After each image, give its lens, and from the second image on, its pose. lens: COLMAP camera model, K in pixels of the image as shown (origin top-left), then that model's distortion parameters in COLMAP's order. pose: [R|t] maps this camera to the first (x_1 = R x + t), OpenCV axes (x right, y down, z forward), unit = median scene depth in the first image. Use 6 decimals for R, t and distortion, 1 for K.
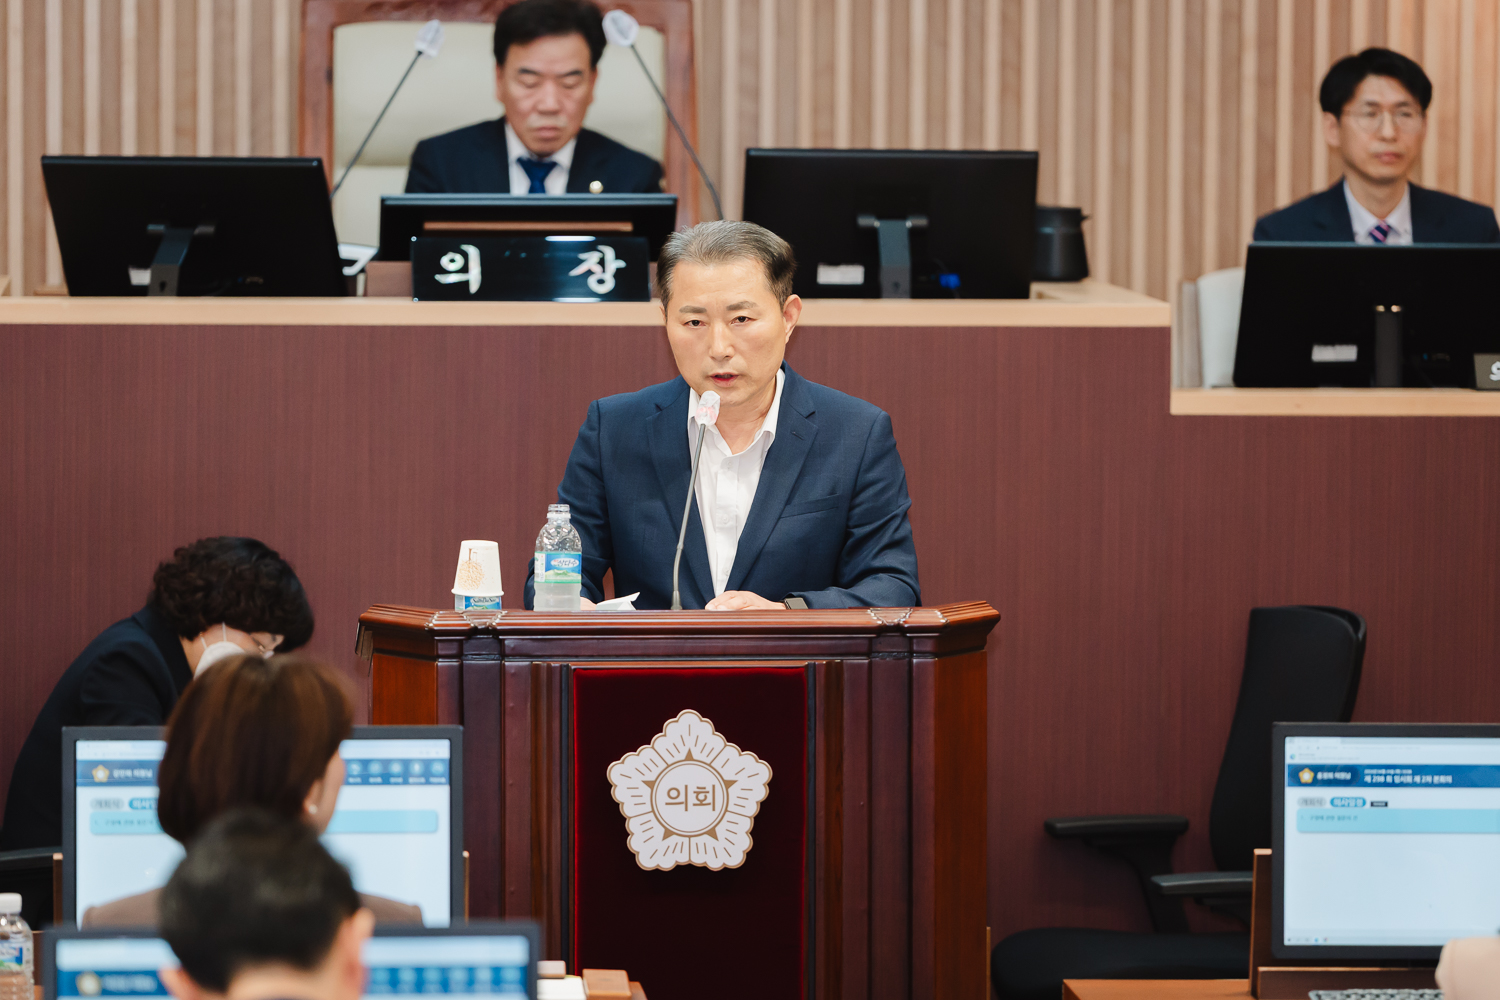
lens RADIAL K [[7598.1, 0, 748.6], [0, 7598.1, 501.9], [0, 0, 1]] dist [0.119290, 0.000000]
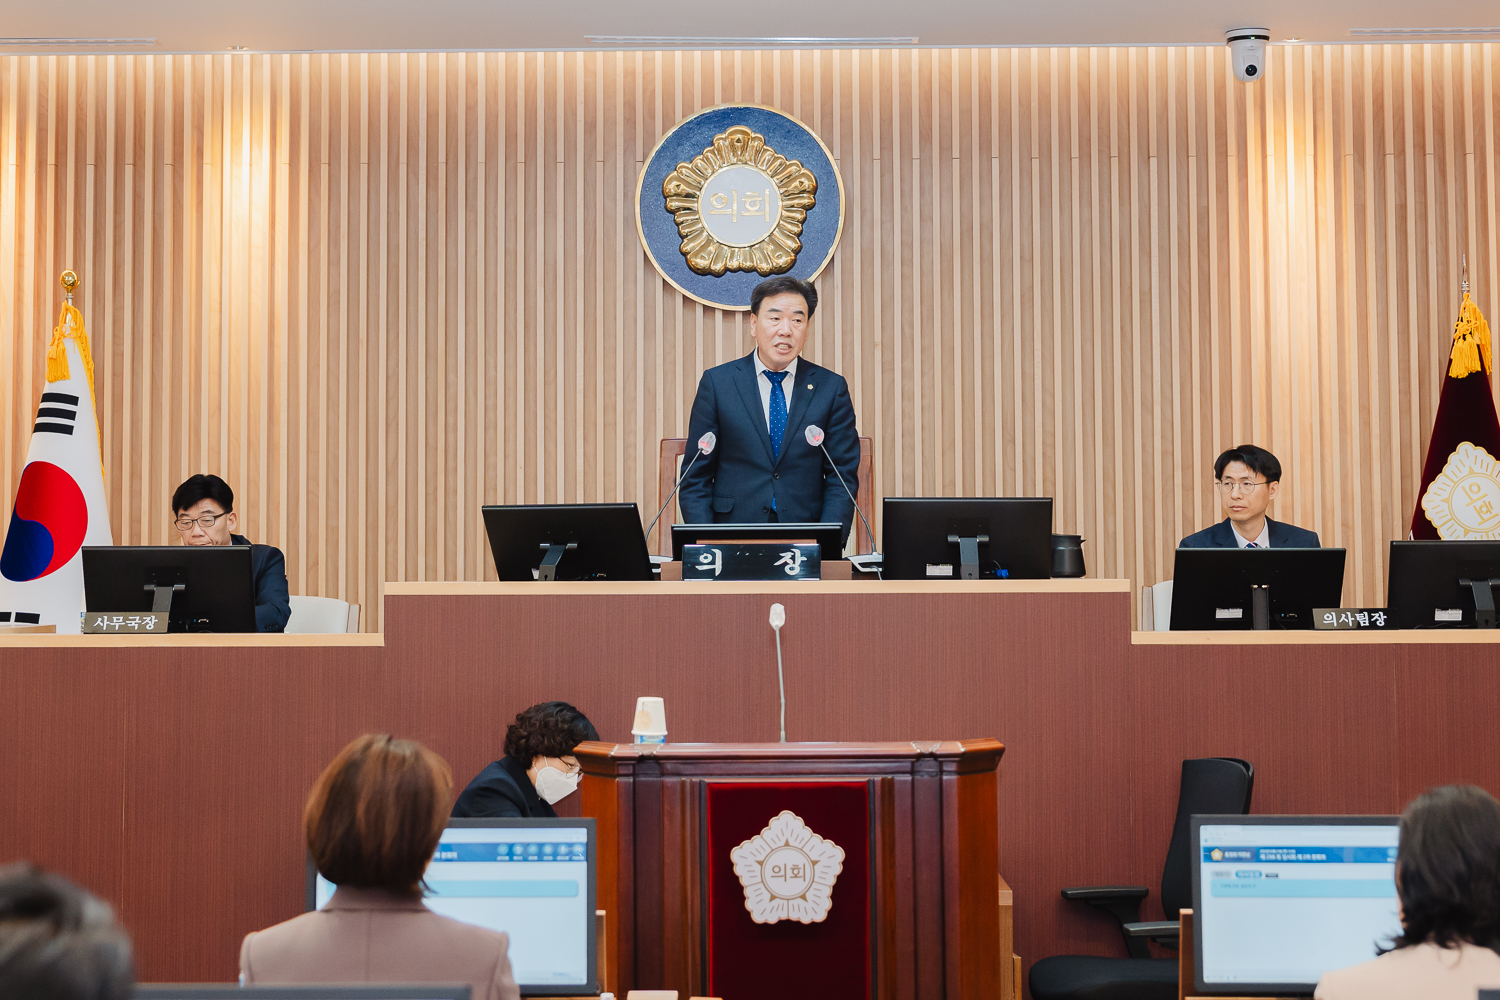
lens RADIAL K [[2764.7, 0, 720.7], [0, 2764.7, 360.8], [0, 0, 1]] dist [-0.034717, 0.000000]
pose [[0.994671, -0.018404, -0.101445, 0.033673], [0.003256, 0.989054, -0.147515, 0.019418], [0.103049, 0.146399, 0.983844, 0.451921]]
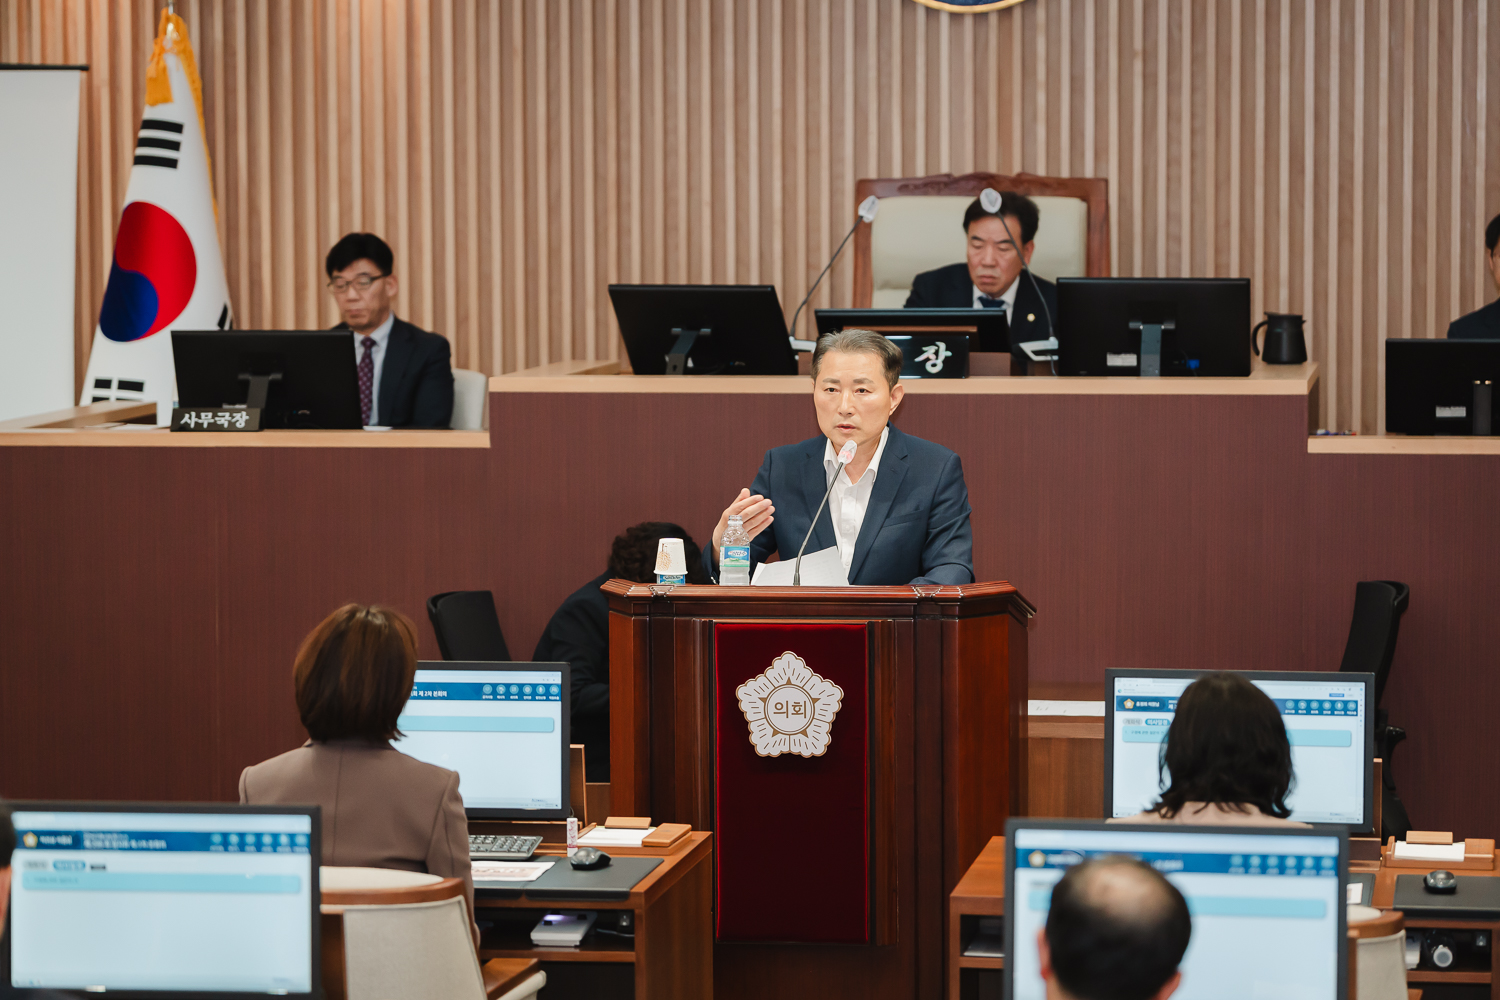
lens RADIAL K [[4633.8, 0, 745.1], [0, 4633.8, 503.4], [0, 0, 1]] dist [-0.117805, 0.000000]
pose [[0.971401, 0.006574, -0.237353, 0.196706], [-0.005499, 0.999971, 0.005191, -0.006730], [0.237380, -0.003737, 0.971410, 0.096121]]
